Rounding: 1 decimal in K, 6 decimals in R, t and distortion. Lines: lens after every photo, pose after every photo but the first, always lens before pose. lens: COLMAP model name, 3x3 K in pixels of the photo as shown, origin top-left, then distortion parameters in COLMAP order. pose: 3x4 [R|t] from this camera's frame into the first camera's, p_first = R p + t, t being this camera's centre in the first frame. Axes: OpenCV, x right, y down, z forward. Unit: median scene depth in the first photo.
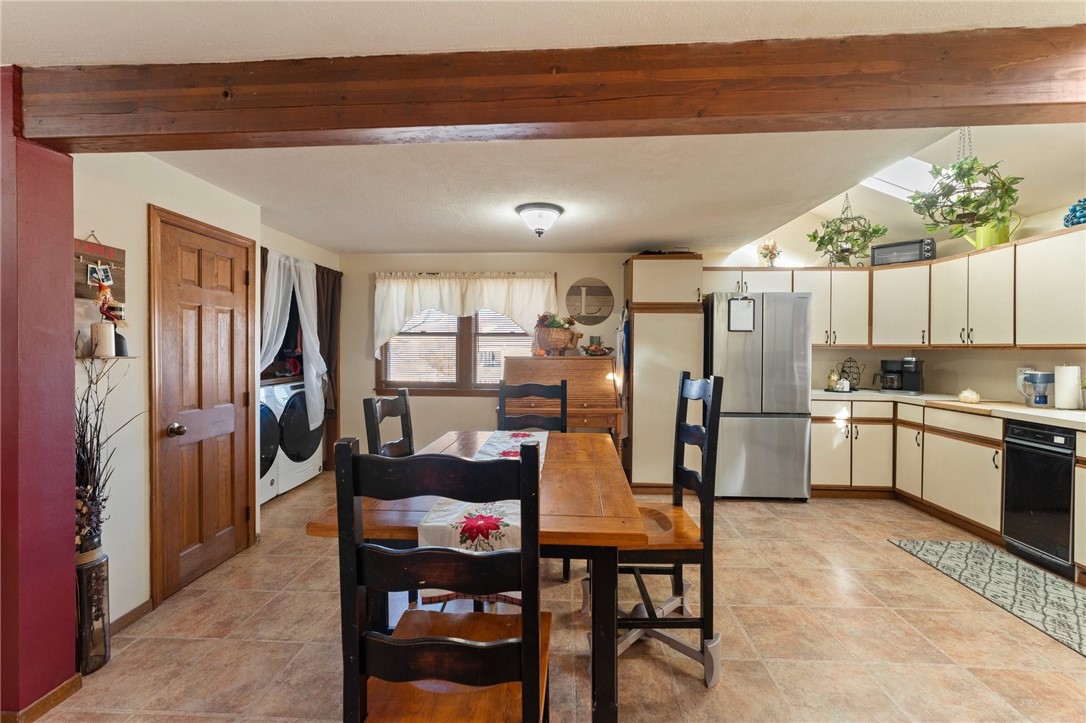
lens RADIAL K [[434.1, 0, 541.7], [0, 434.1, 352.8], [0, 0, 1]] dist [-0.001399, 0.000342]
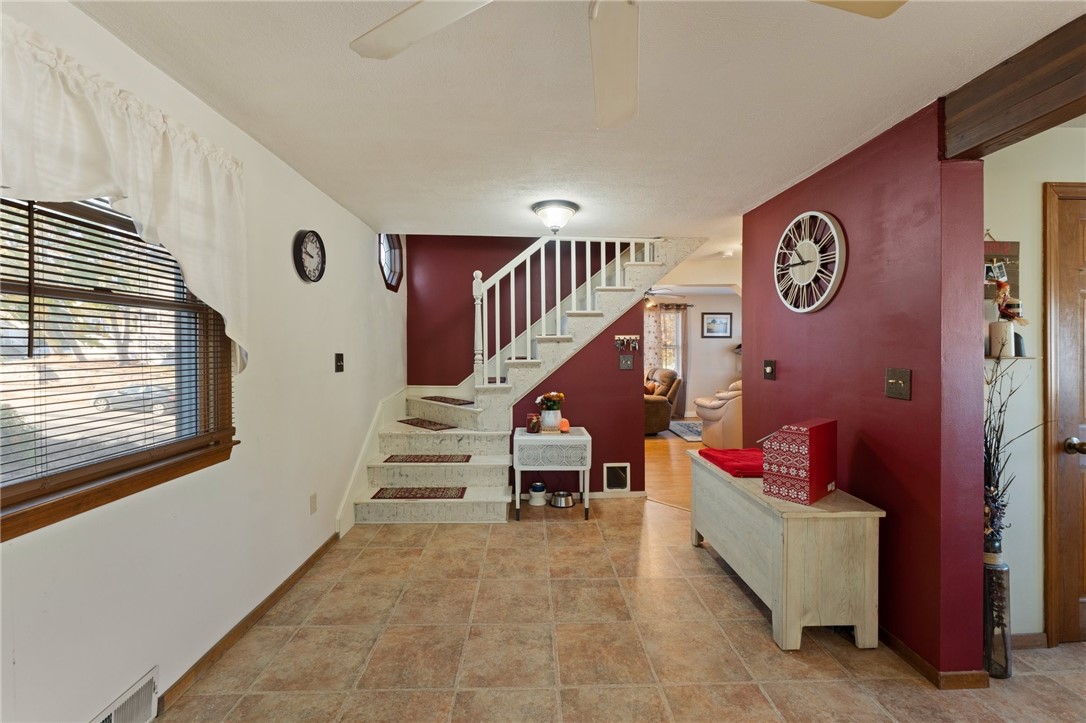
lens RADIAL K [[434.1, 0, 548.3], [0, 434.1, 353.0], [0, 0, 1]] dist [-0.001399, 0.000342]
pose [[0.098105, 0.003683, -0.995169, -0.100132], [0.000602, 0.999993, 0.003760, -0.002425], [0.995176, -0.000968, 0.098102, -0.065503]]
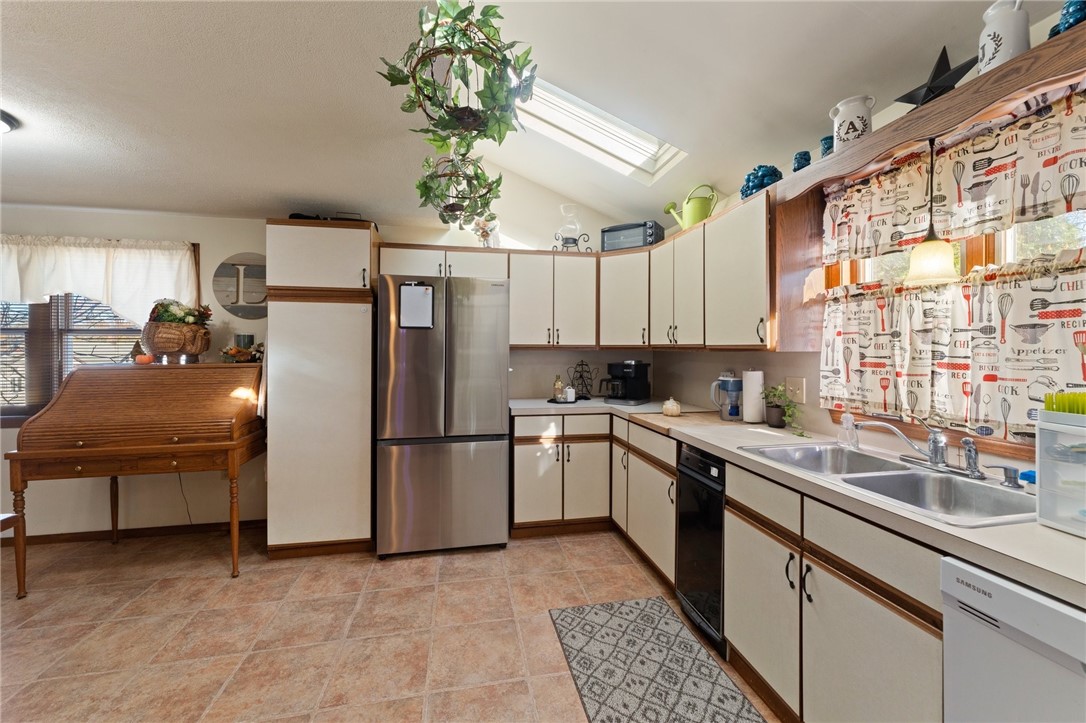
lens RADIAL K [[434.1, 0, 541.6], [0, 434.1, 353.0], [0, 0, 1]] dist [-0.001399, 0.000342]
pose [[0.969176, -0.008068, 0.246239, 0.629483], [0.007397, 0.999966, 0.003650, -0.010115], [-0.246260, -0.001716, 0.969202, 0.298157]]
